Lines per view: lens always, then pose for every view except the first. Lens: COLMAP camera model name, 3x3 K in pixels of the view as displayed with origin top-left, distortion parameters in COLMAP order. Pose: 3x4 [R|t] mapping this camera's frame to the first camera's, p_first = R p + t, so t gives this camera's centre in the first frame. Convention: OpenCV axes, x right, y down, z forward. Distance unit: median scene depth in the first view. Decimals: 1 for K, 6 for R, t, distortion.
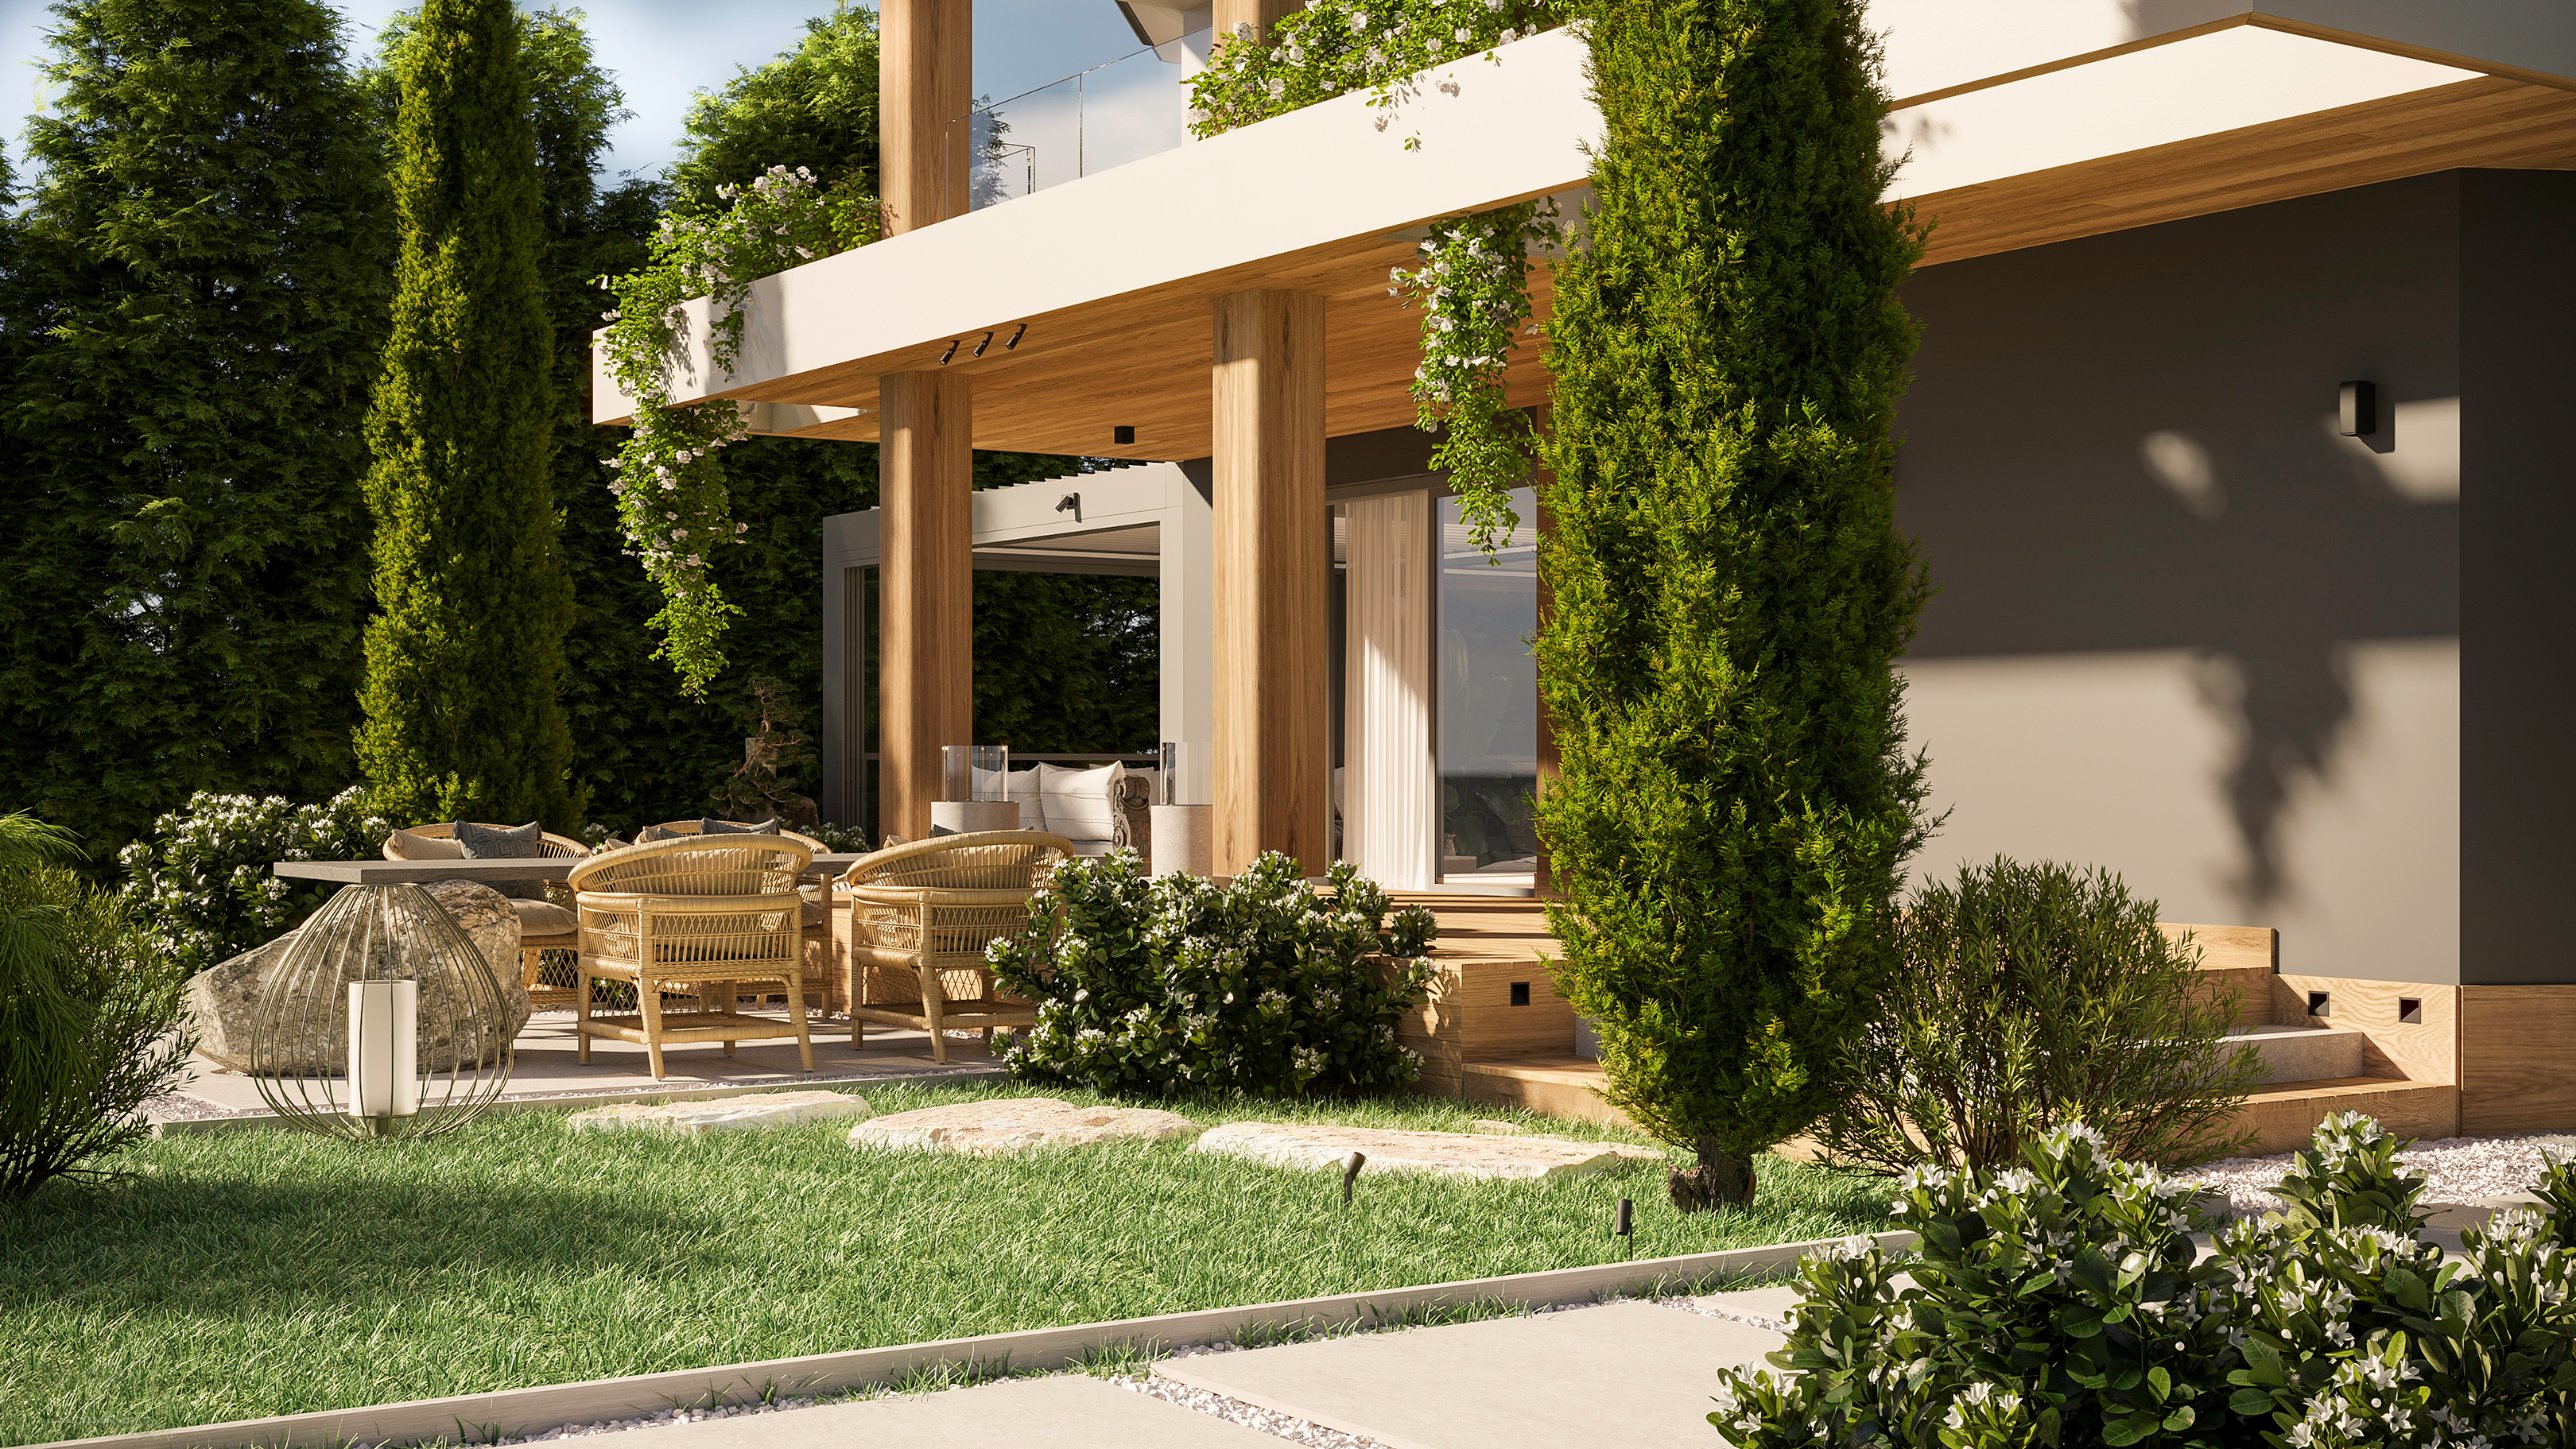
lens RADIAL K [[3109.9, 0, 1289.0], [0, 3109.9, 765.5], [0, 0, 1]] dist [-0.008477, 0.020168]
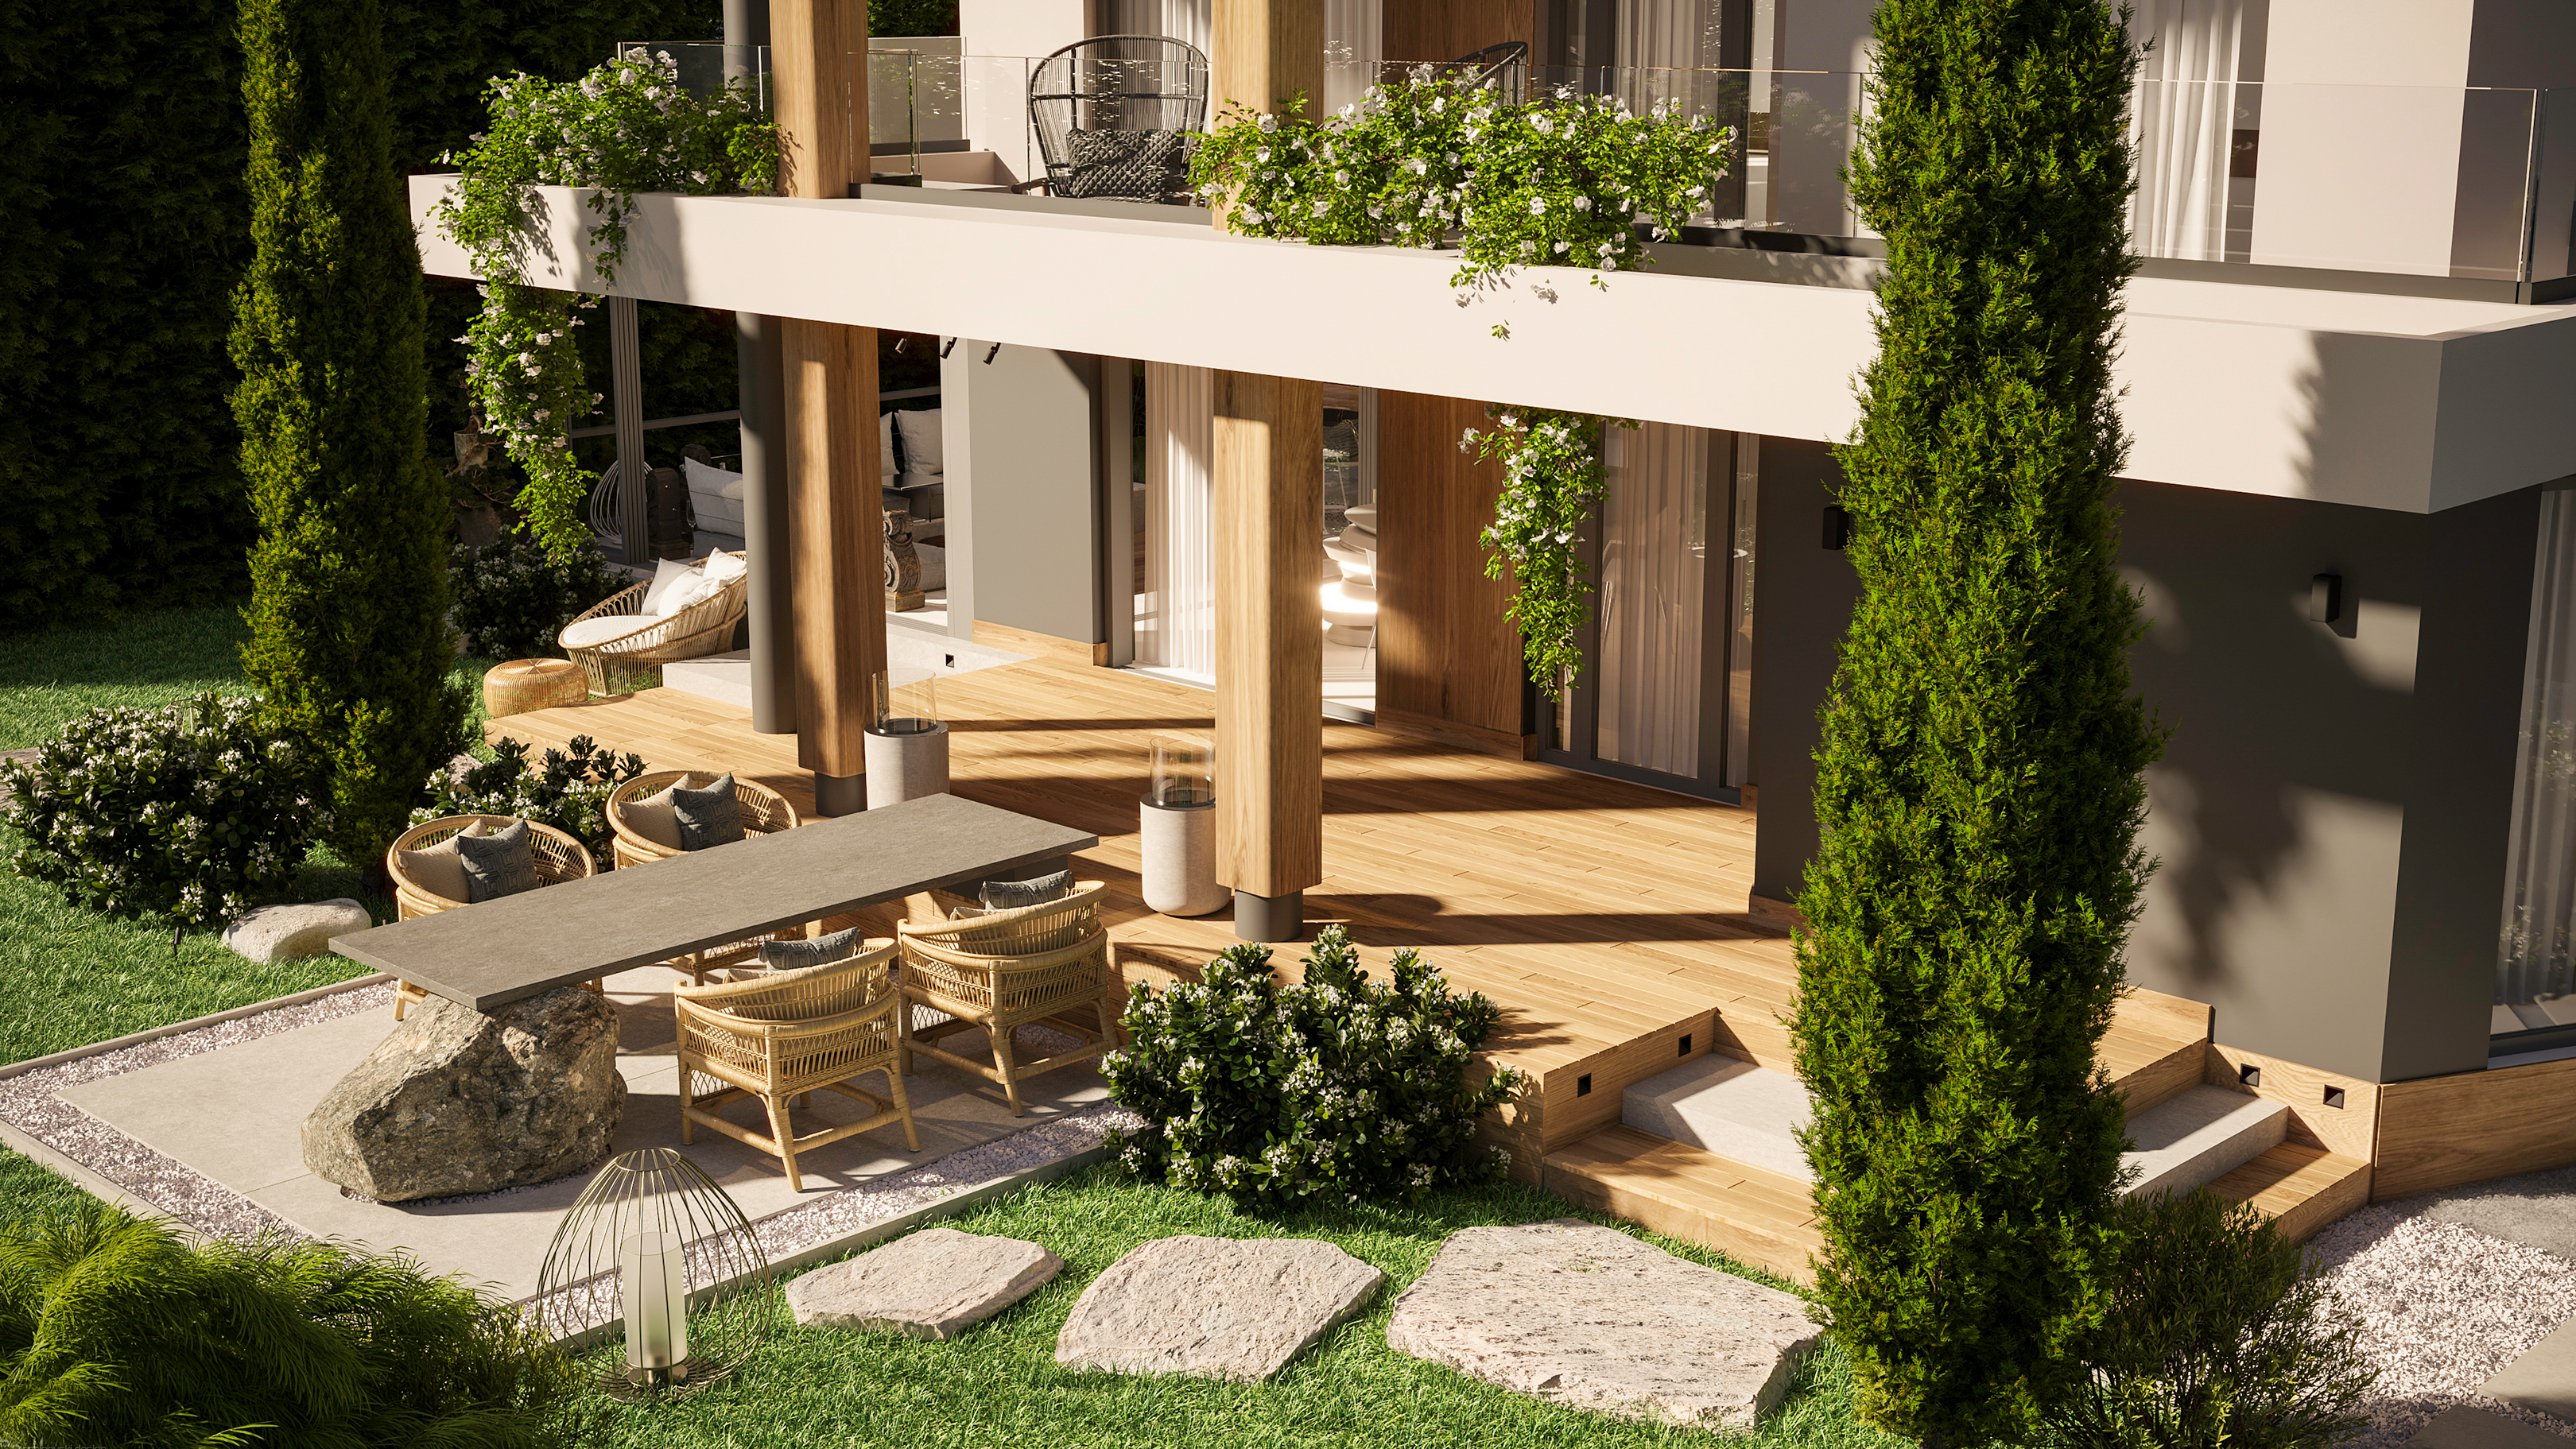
lens RADIAL K [[3110.4, 0, 1288.0], [0, 3110.4, 724.5], [0, 0, 1]] dist [0.002969, -0.018158]
pose [[0.978422, -0.048016, 0.200962, -0.177677], [-0.000449, 0.972127, 0.234456, -0.224869], [-0.206618, -0.229487, 0.951128, -0.020547]]
